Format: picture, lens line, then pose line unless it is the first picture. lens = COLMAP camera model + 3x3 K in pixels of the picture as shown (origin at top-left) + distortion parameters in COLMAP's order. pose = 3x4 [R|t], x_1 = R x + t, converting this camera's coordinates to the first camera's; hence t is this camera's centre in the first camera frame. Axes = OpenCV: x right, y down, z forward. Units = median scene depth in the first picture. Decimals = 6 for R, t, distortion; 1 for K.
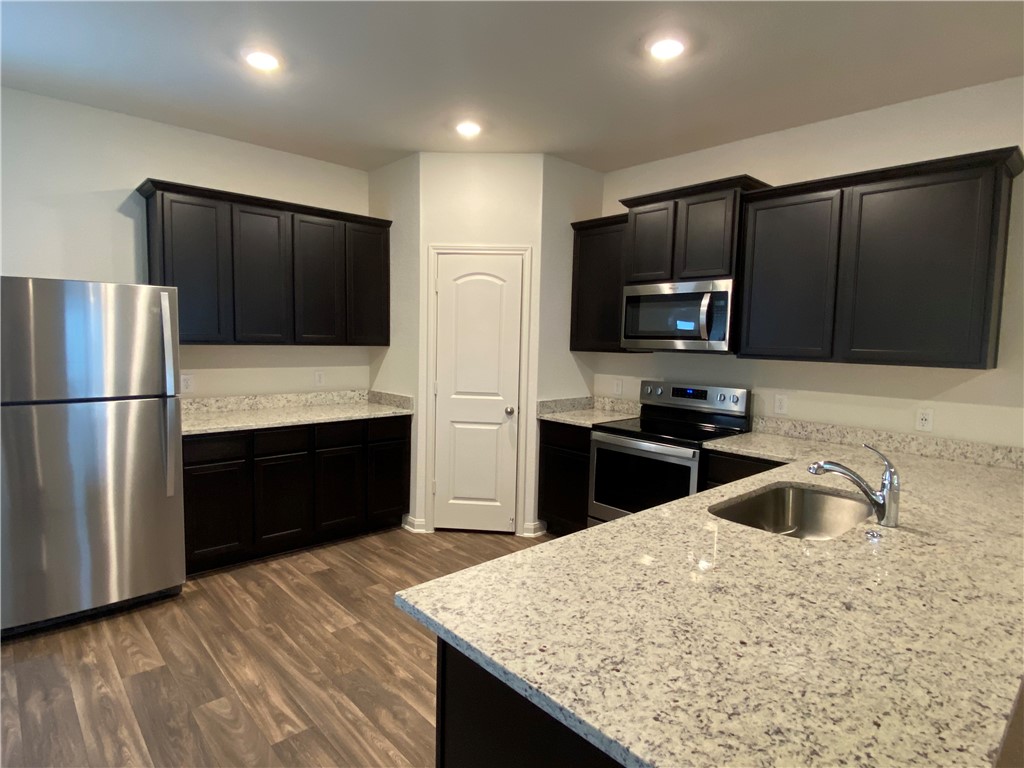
lens RADIAL K [[567.6, 0, 514.7], [0, 567.6, 380.2], [0, 0, 1]] dist [-0.010594, -0.011257]
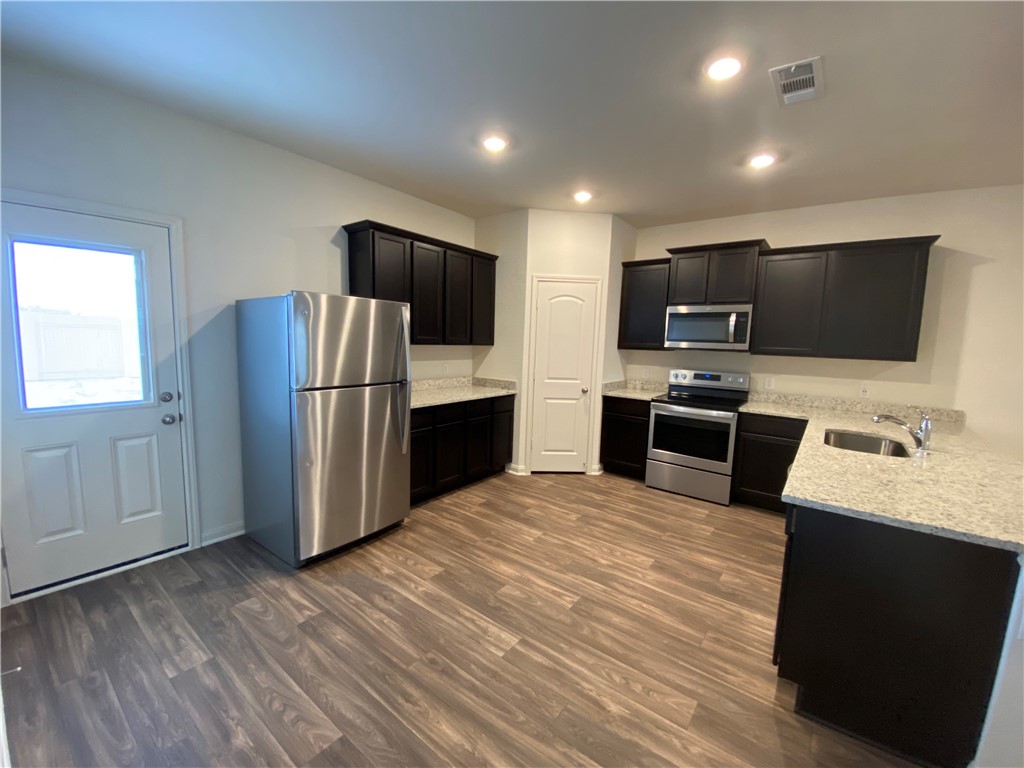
lens RADIAL K [[416.5, 0, 495.9], [0, 416.5, 385.9], [0, 0, 1]] dist [-0.012401, -0.003557]
pose [[0.988281, -0.011285, 0.152227, -0.441072], [0.005092, 0.999146, 0.041013, -0.002338], [-0.152559, -0.039757, 0.987494, -0.033329]]
